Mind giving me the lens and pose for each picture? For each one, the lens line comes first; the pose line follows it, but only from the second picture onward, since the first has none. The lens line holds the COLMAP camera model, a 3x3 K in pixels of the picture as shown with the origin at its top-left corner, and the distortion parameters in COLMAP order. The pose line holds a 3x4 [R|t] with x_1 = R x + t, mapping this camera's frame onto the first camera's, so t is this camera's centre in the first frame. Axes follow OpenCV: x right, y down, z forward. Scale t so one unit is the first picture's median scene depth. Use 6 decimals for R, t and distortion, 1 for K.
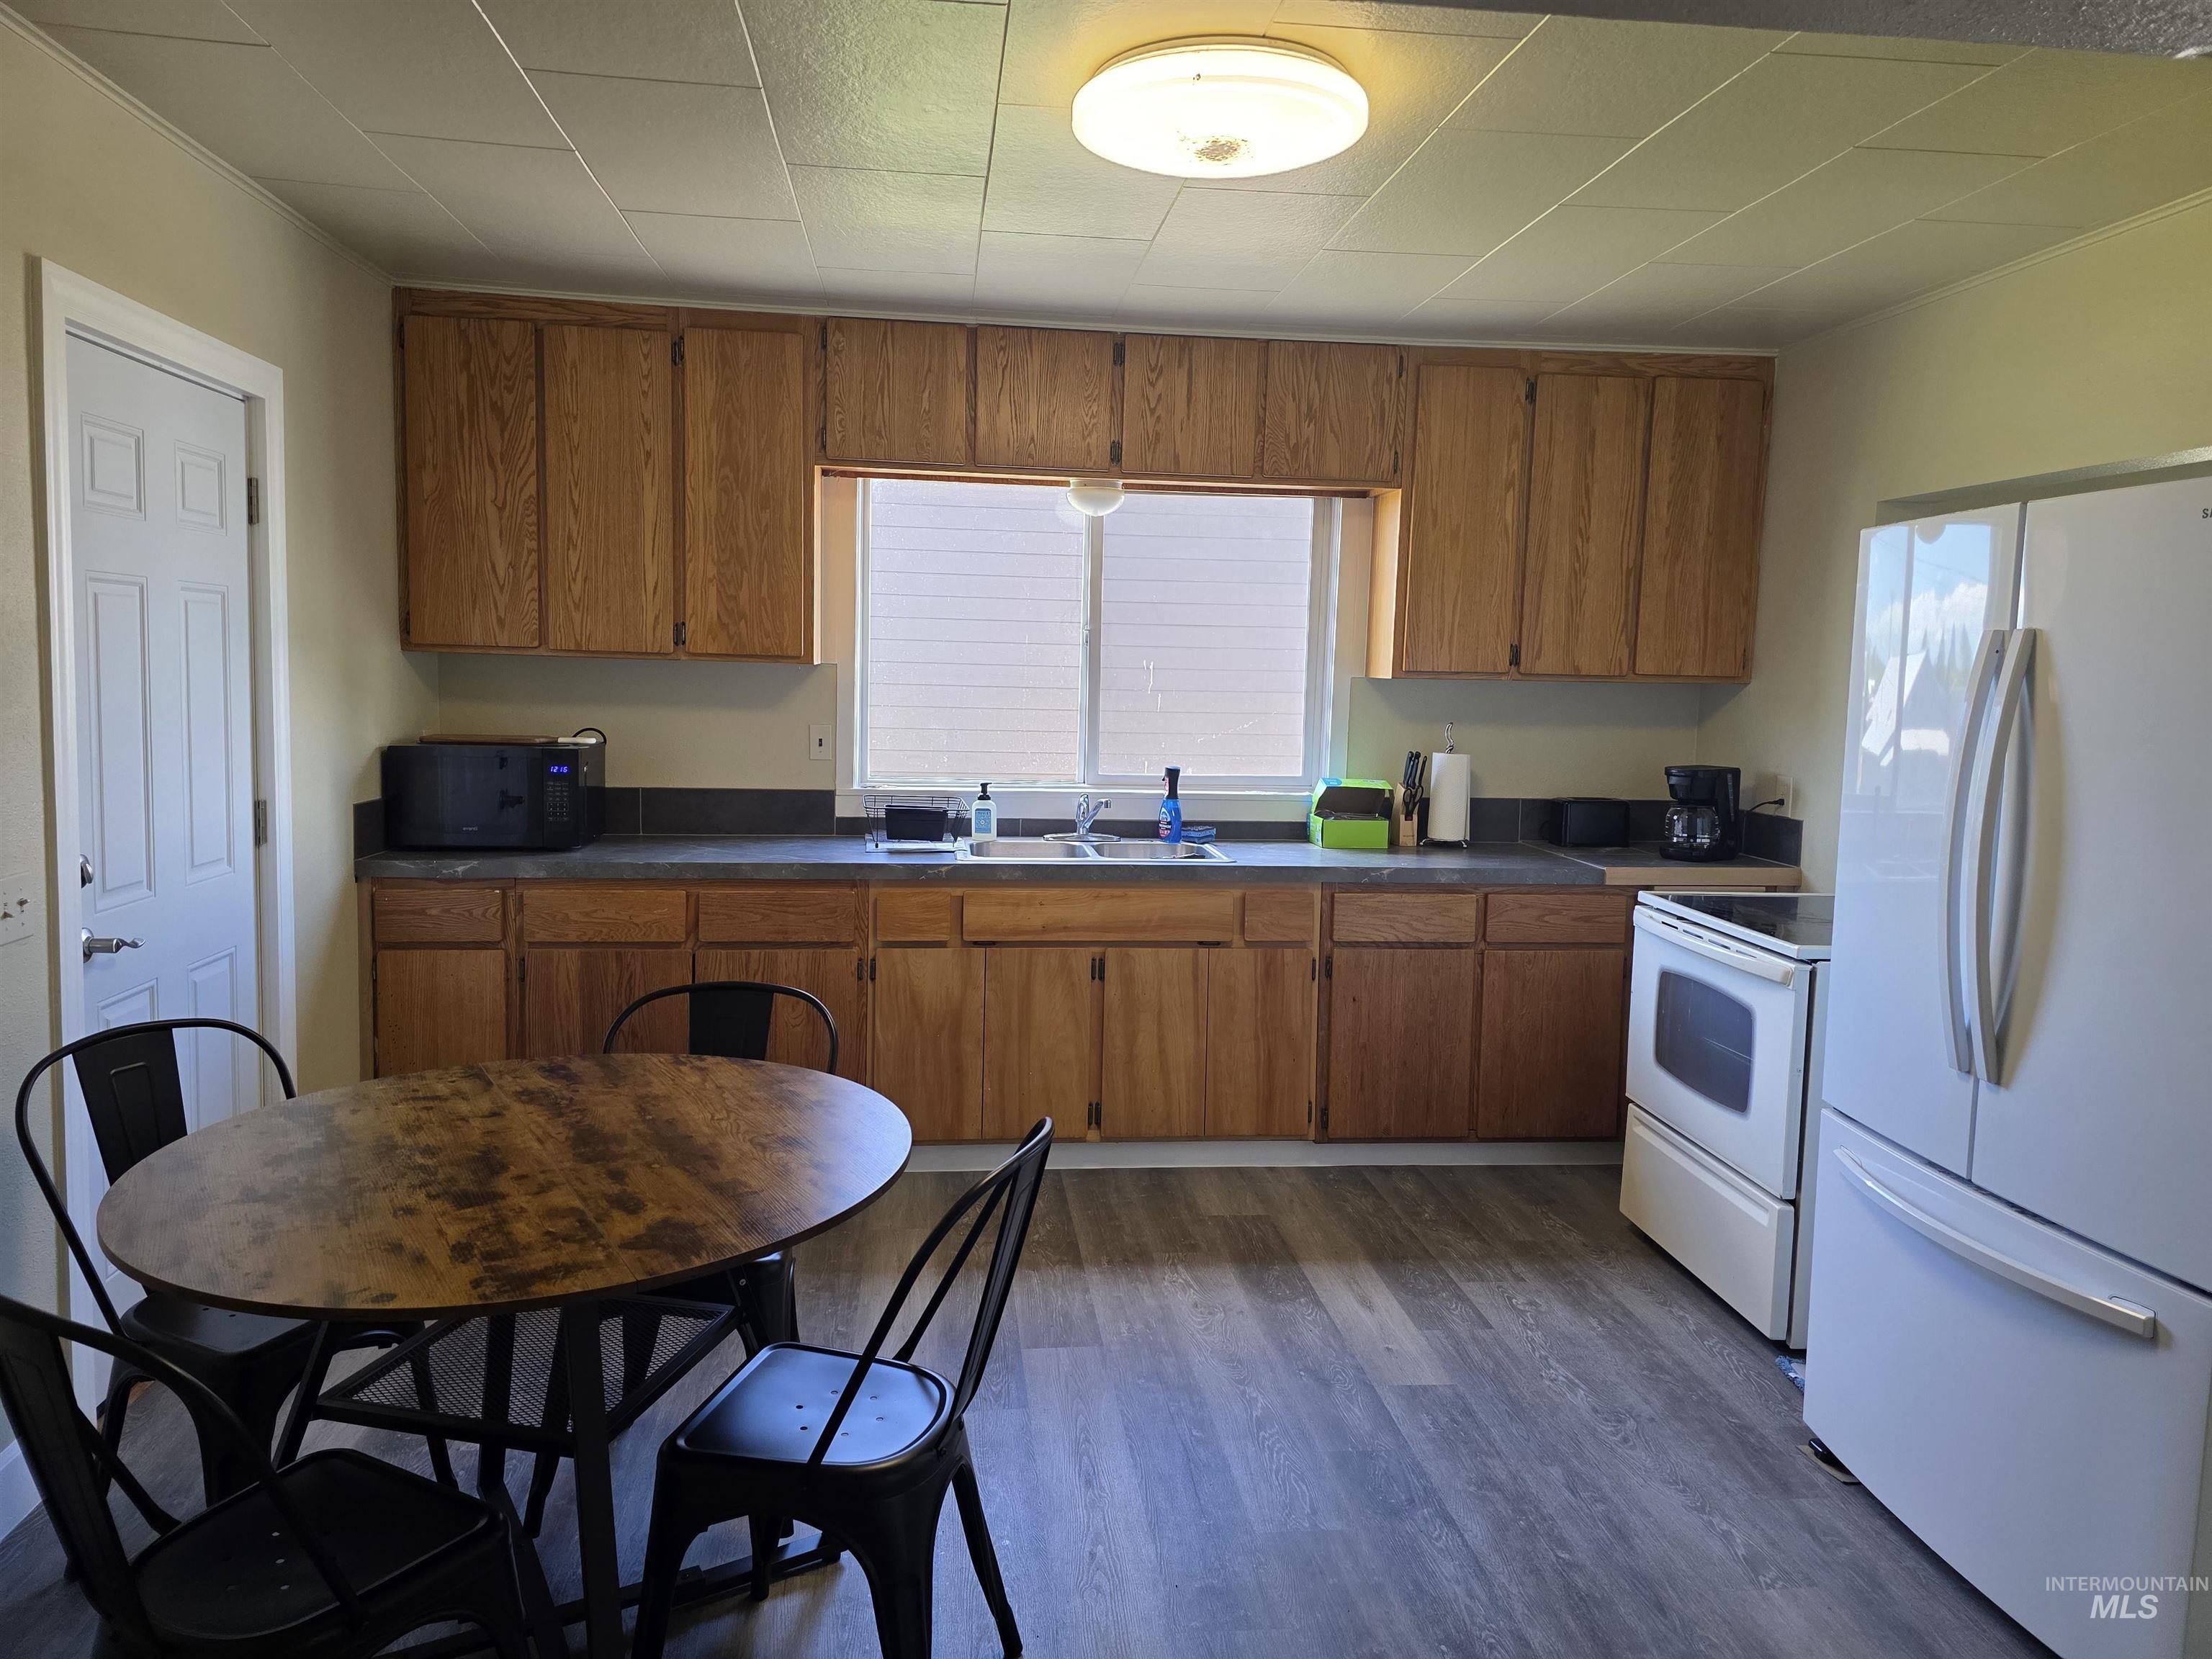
lens RADIAL K [[1495.5, 0, 1094.4], [0, 1495.5, 805.0], [0, 0, 1]] dist [0.066819, -0.079113]
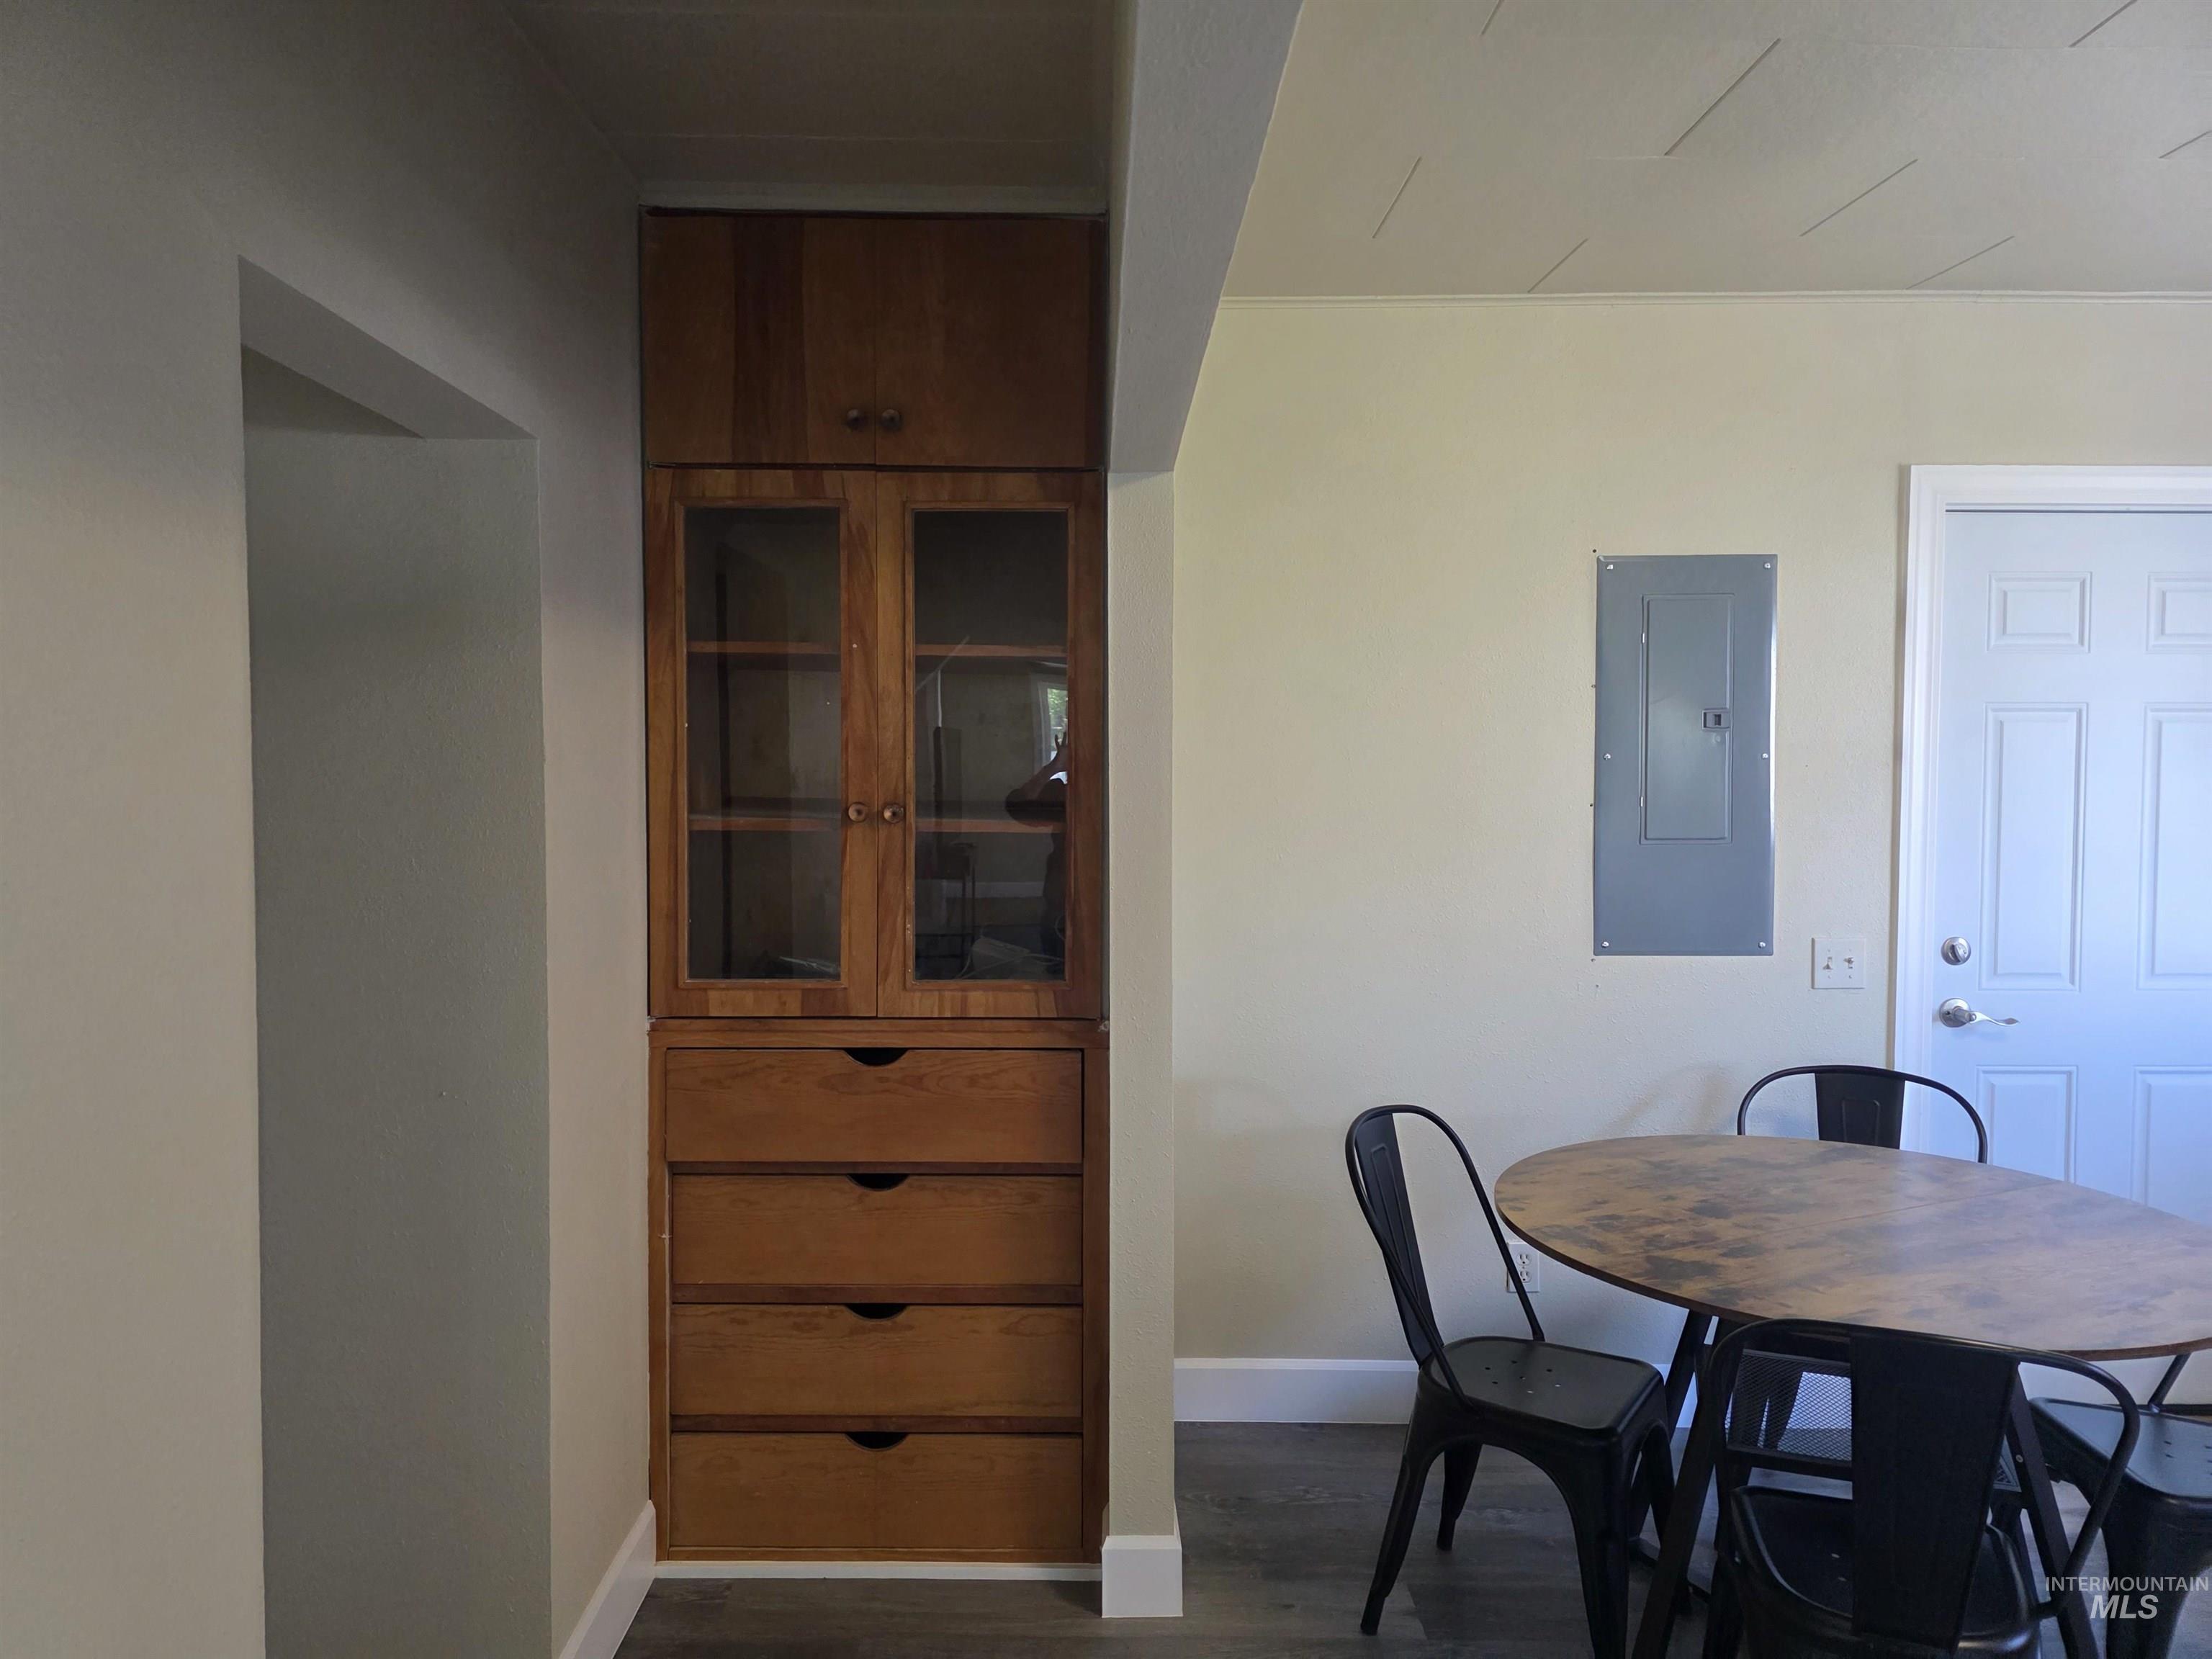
lens RADIAL K [[1495.5, 0, 1094.4], [0, 1495.5, 805.0], [0, 0, 1]] dist [0.066819, -0.079113]
pose [[-0.119267, 0.008835, -0.992823, 0.866075], [-0.100117, 0.994757, 0.020880, -0.039638], [0.987802, 0.101889, -0.117757, 0.636657]]
